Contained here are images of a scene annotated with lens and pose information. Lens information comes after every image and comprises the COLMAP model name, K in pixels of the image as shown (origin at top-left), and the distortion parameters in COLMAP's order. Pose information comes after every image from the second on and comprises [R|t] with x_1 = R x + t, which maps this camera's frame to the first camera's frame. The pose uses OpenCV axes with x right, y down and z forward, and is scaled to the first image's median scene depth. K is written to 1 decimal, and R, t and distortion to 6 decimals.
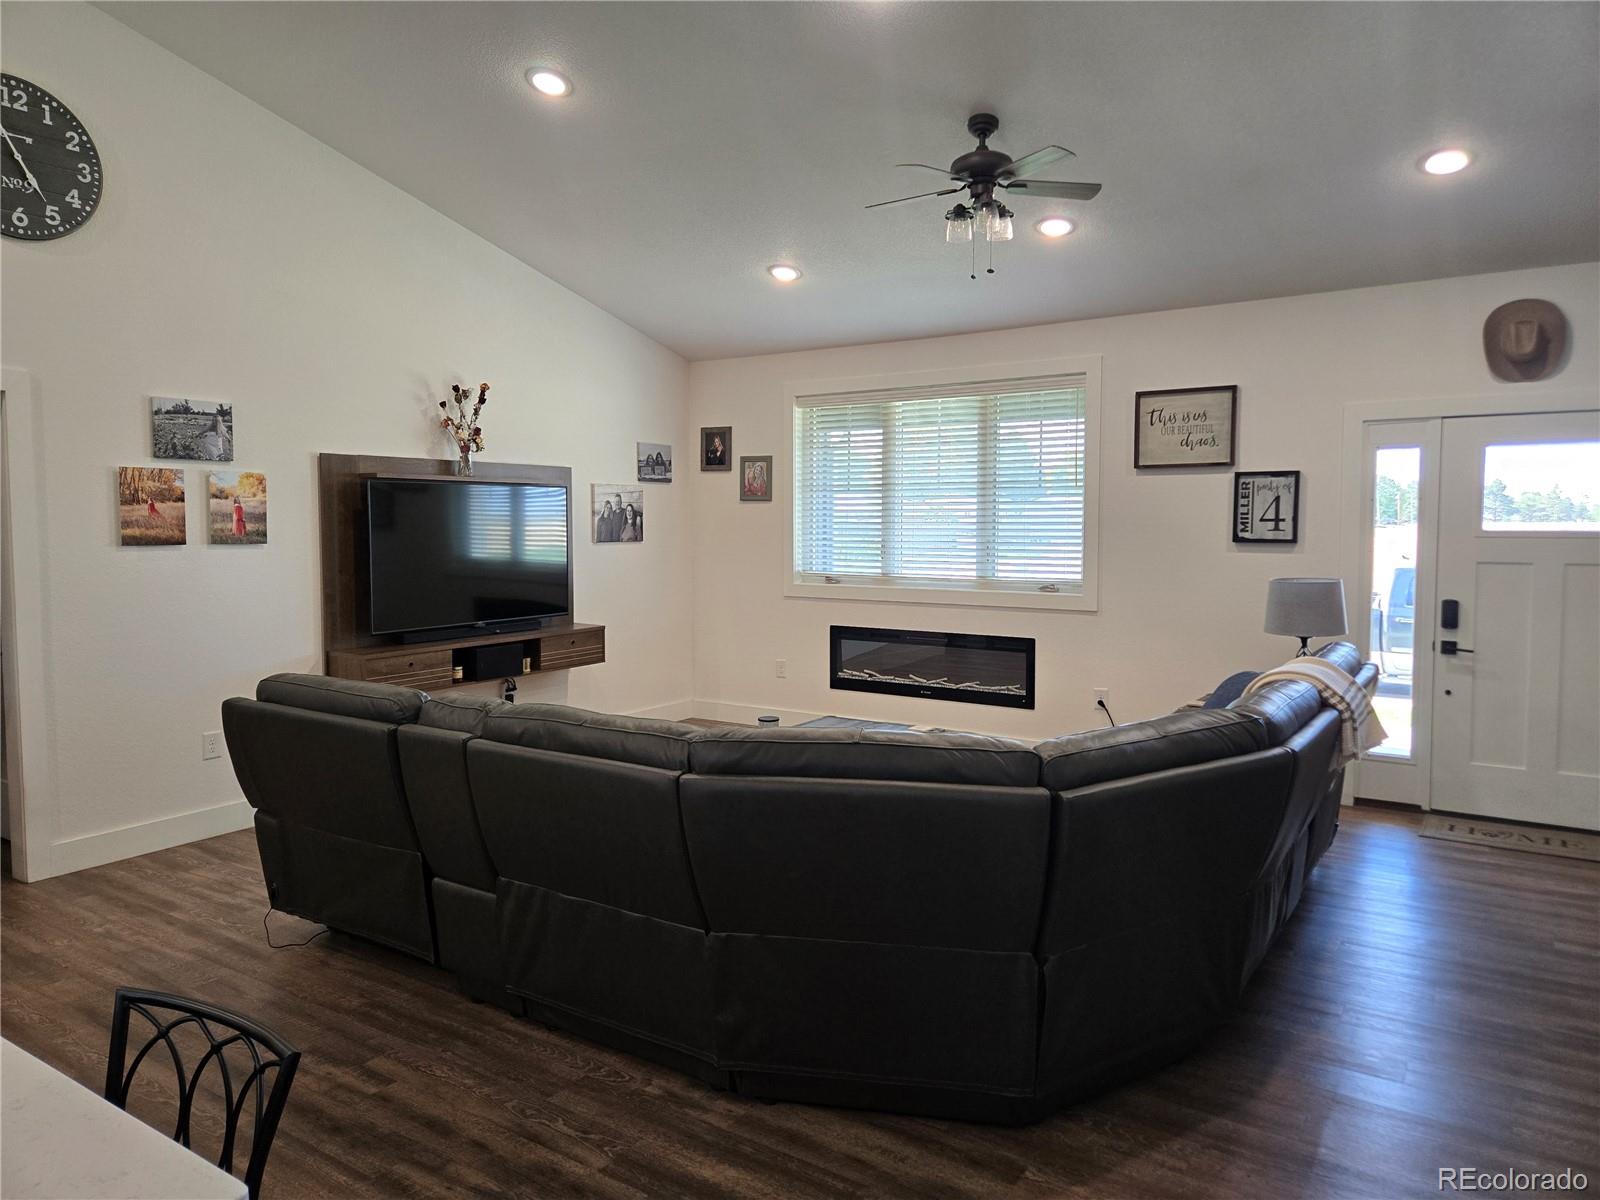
lens RADIAL K [[1062.0, 0, 787.6], [0, 1062.0, 586.3], [0, 0, 1]] dist [0.038162, -0.007418]
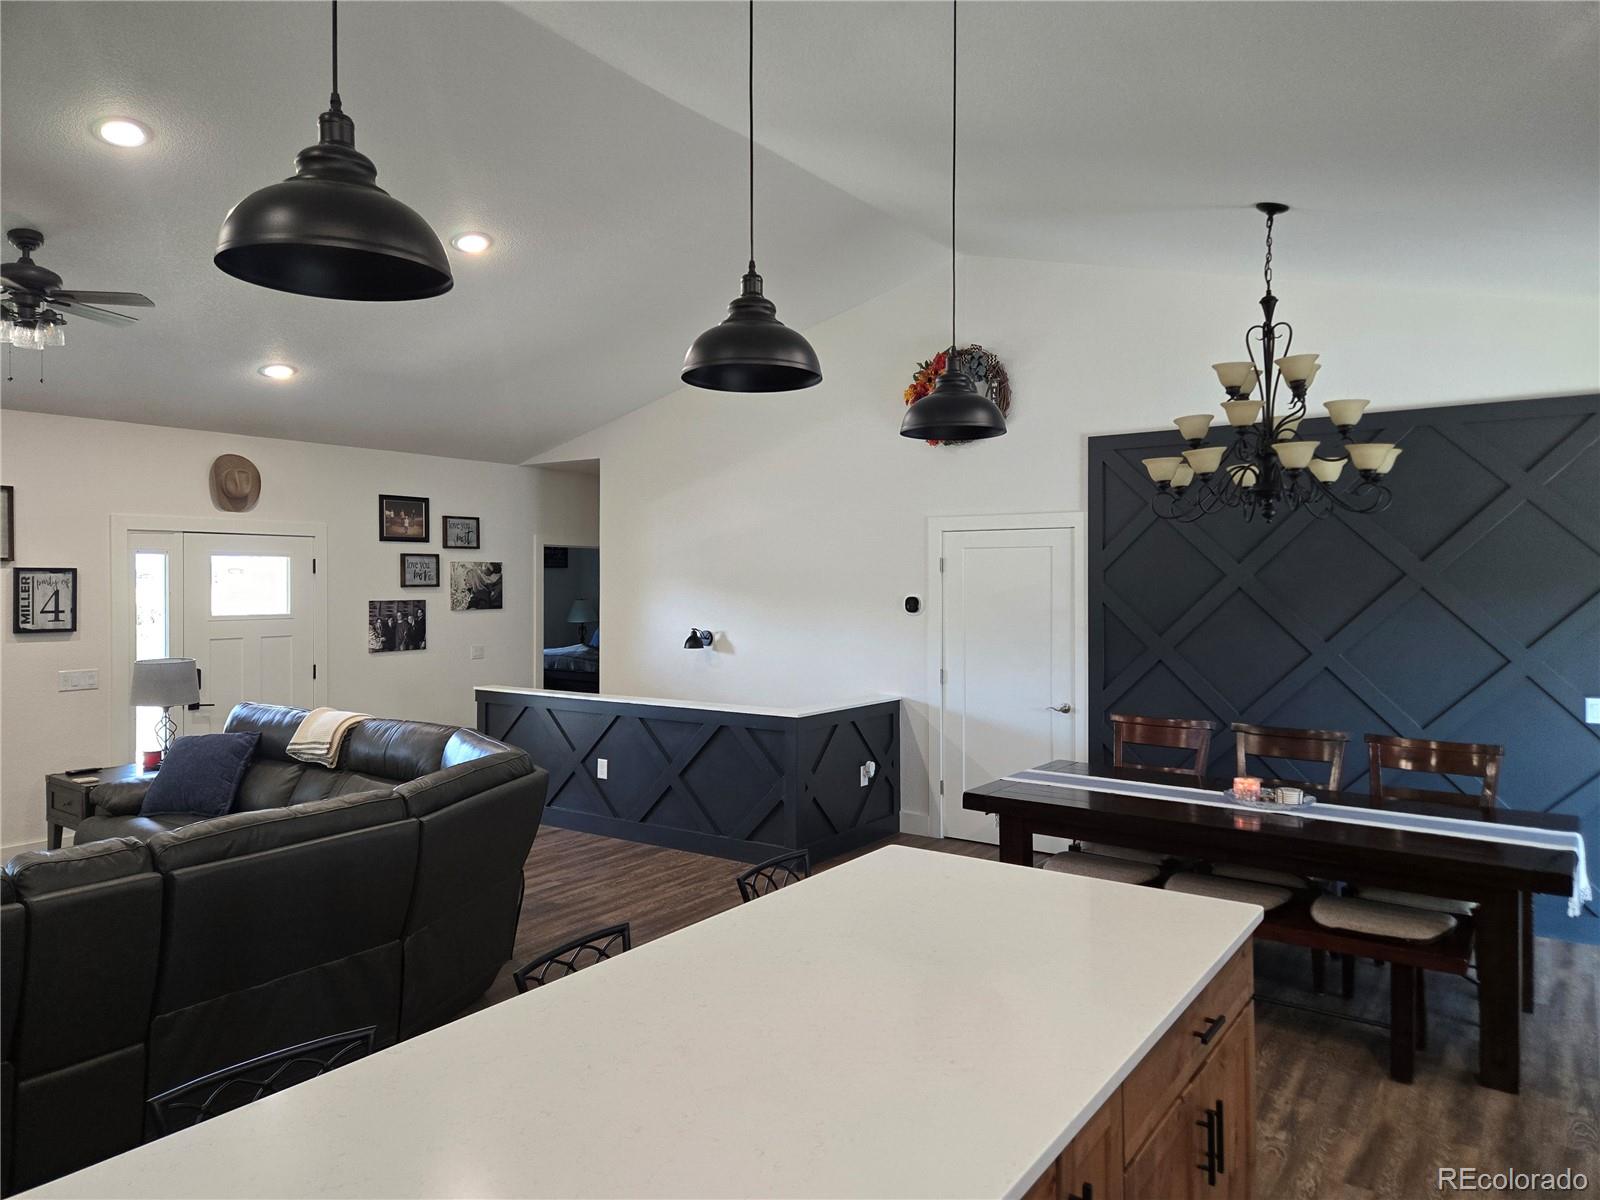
lens RADIAL K [[1071.8, 0, 785.5], [0, 1071.8, 571.6], [0, 0, 1]] dist [0.060986, -0.039847]
pose [[0.031083, 0.009193, 0.999475, -0.660129], [0.063495, 0.997920, -0.011153, -0.042745], [-0.997498, 0.063809, 0.030434, 0.205516]]
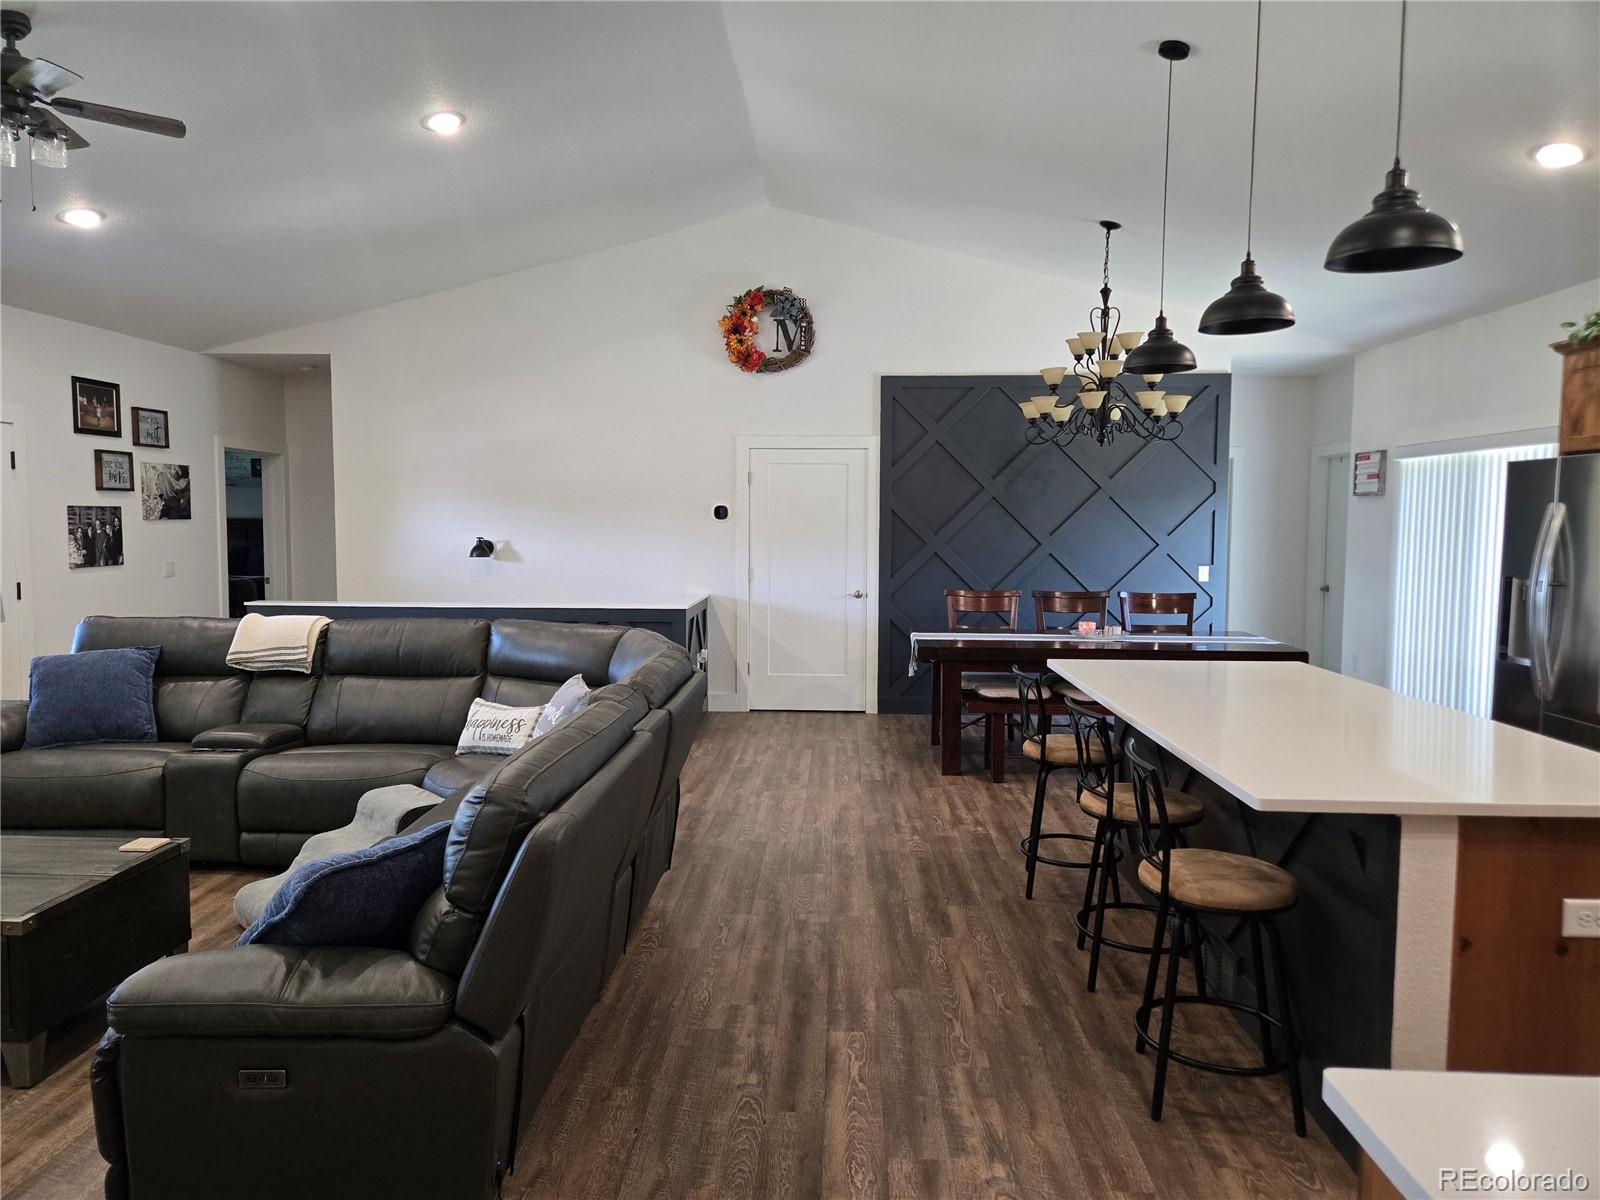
lens RADIAL K [[1071.8, 0, 795.0], [0, 1071.8, 587.3], [0, 0, 1]] dist [0.060986, -0.039847]
pose [[-0.517114, -0.057475, 0.853985, -0.679193], [0.048984, 0.994120, 0.096568, -0.042385], [-0.854514, 0.091768, -0.511258, 0.748700]]
